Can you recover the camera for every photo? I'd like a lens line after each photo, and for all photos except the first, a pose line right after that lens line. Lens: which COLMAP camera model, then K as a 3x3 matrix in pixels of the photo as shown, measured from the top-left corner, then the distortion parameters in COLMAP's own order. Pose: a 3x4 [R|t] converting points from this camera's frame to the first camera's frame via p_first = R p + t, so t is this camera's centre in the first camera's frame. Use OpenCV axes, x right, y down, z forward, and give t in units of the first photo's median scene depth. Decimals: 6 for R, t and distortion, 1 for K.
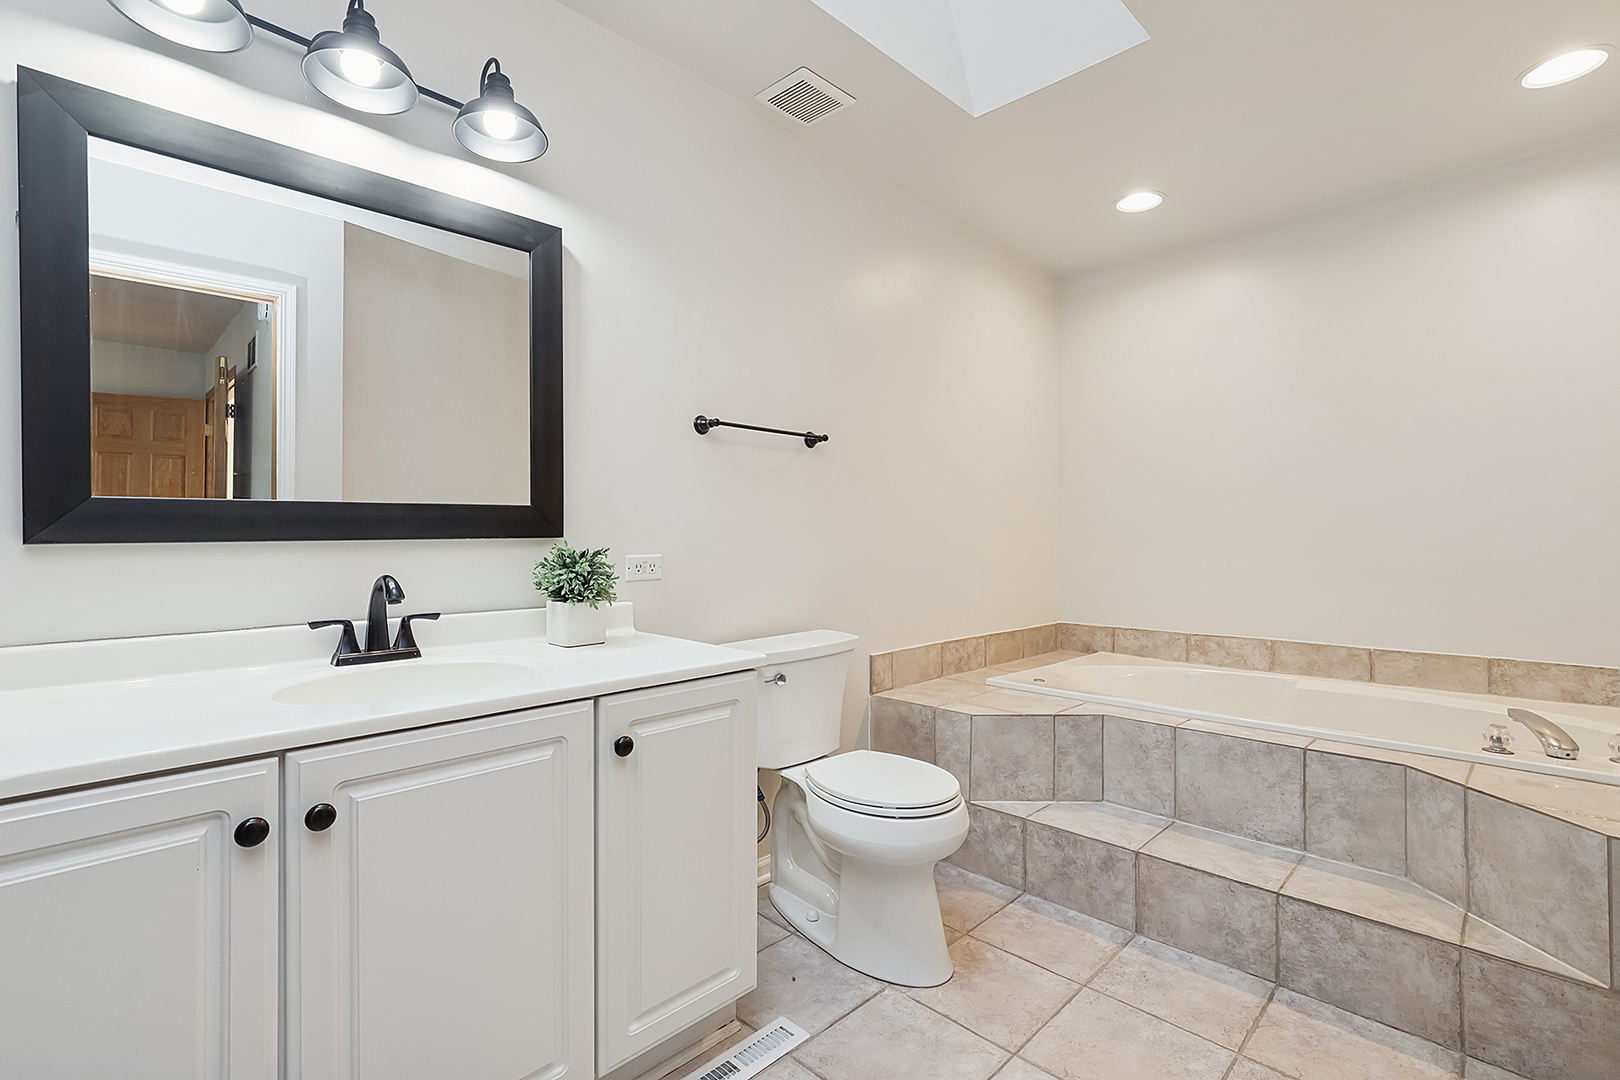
lens RADIAL K [[725.9, 0, 814.4], [0, 725.9, 536.9], [0, 0, 1]] dist [-0.018573, 0.001120]
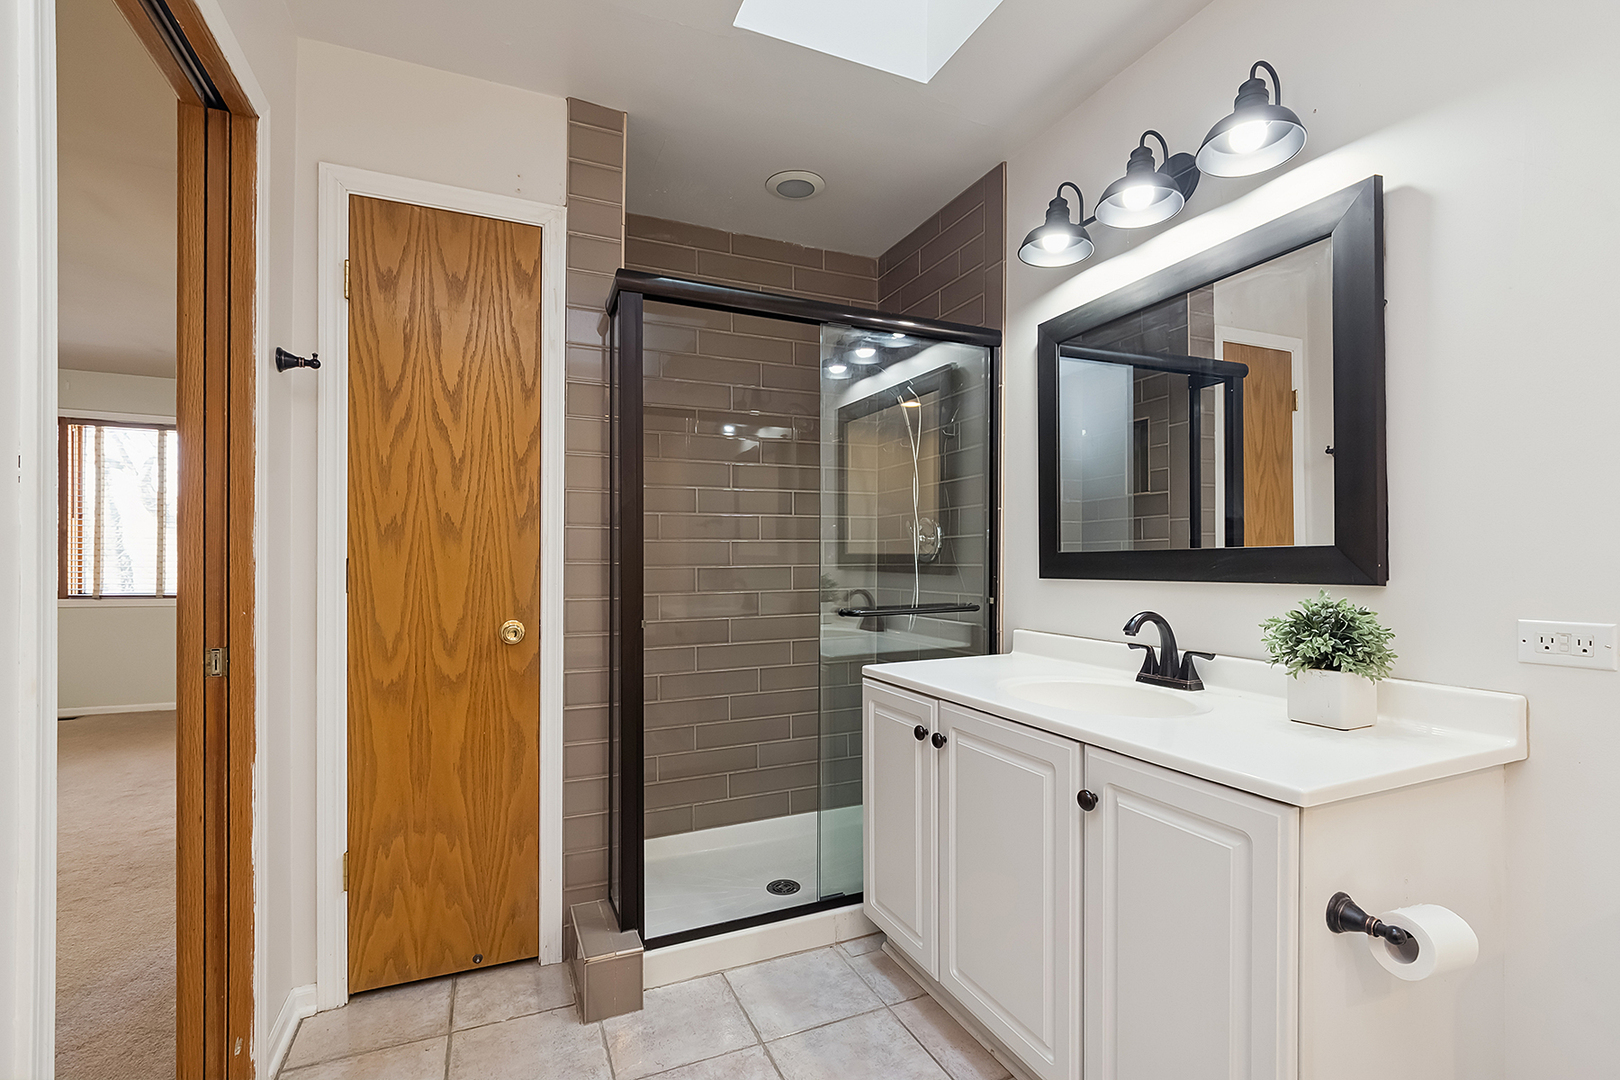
lens RADIAL K [[725.9, 0, 811.0], [0, 725.9, 552.0], [0, 0, 1]] dist [-0.018573, 0.001120]
pose [[-0.385982, -0.014489, -0.922393, 0.707270], [-0.009311, 0.999887, -0.011810, -0.024129], [0.922459, 0.004030, -0.386073, 0.949024]]
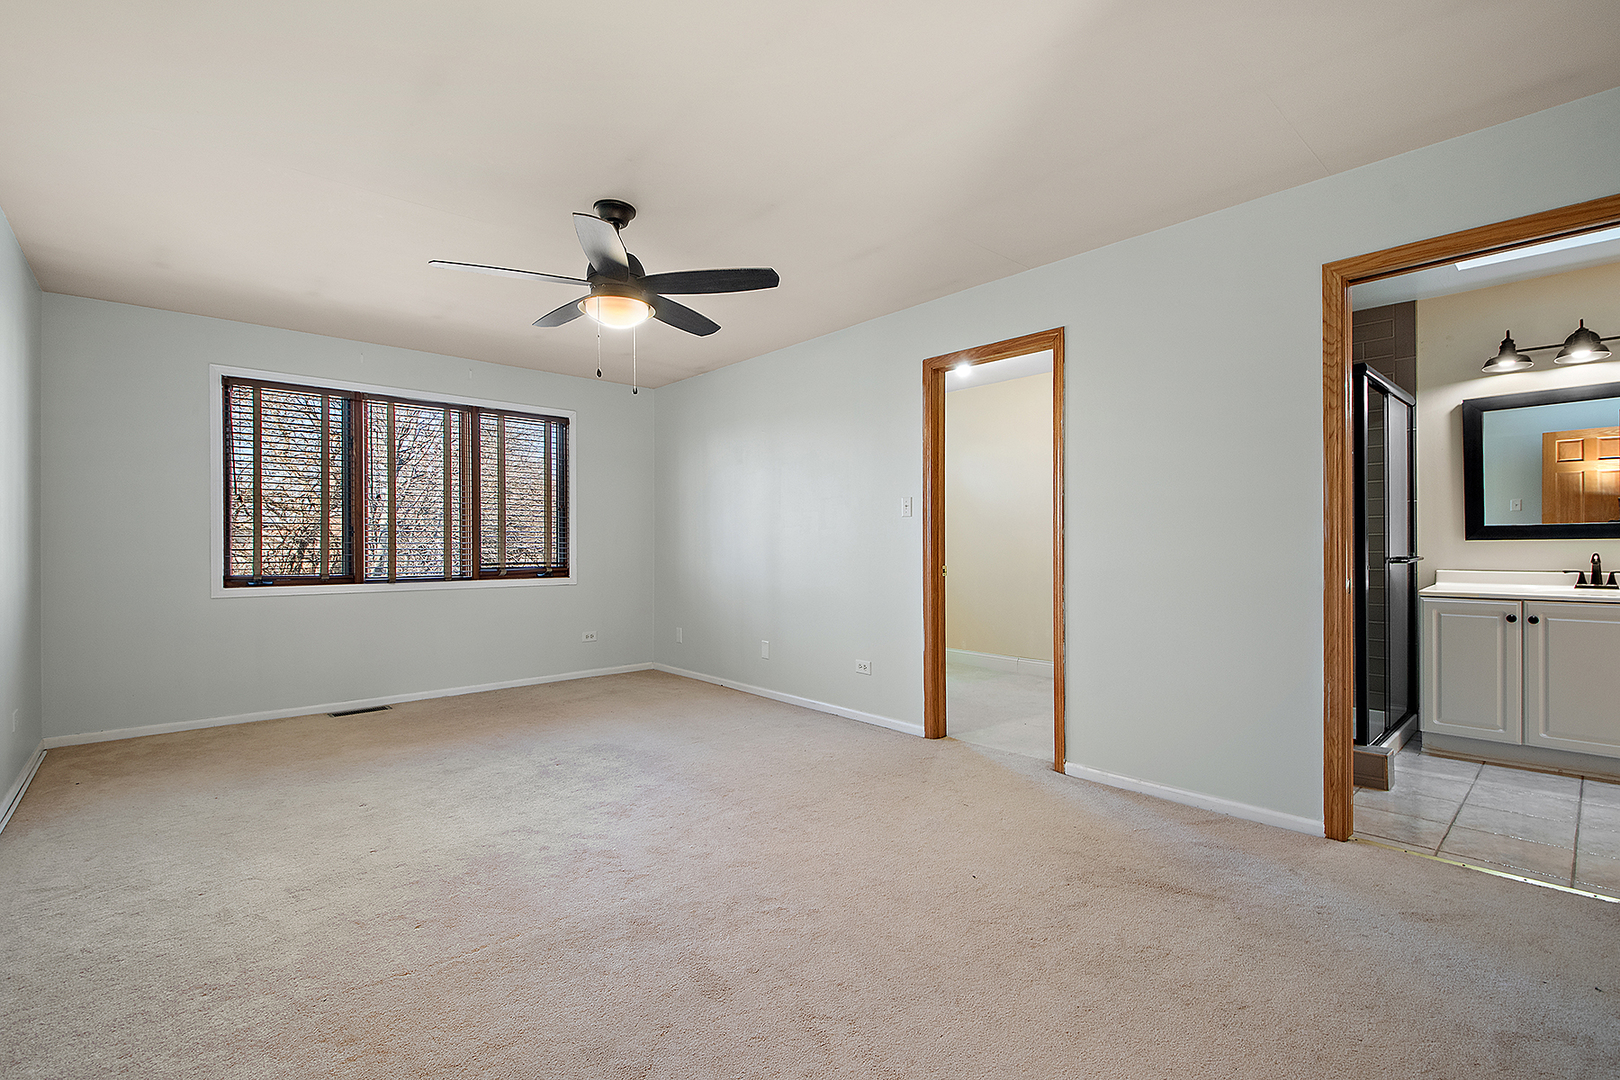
lens RADIAL K [[725.9, 0, 814.5], [0, 725.9, 538.8], [0, 0, 1]] dist [-0.018573, 0.001120]
pose [[-0.065938, 0.004211, -0.997815, 2.003915], [-0.000287, 0.999991, 0.004239, -0.006899], [0.997824, 0.000566, -0.065936, -1.503537]]
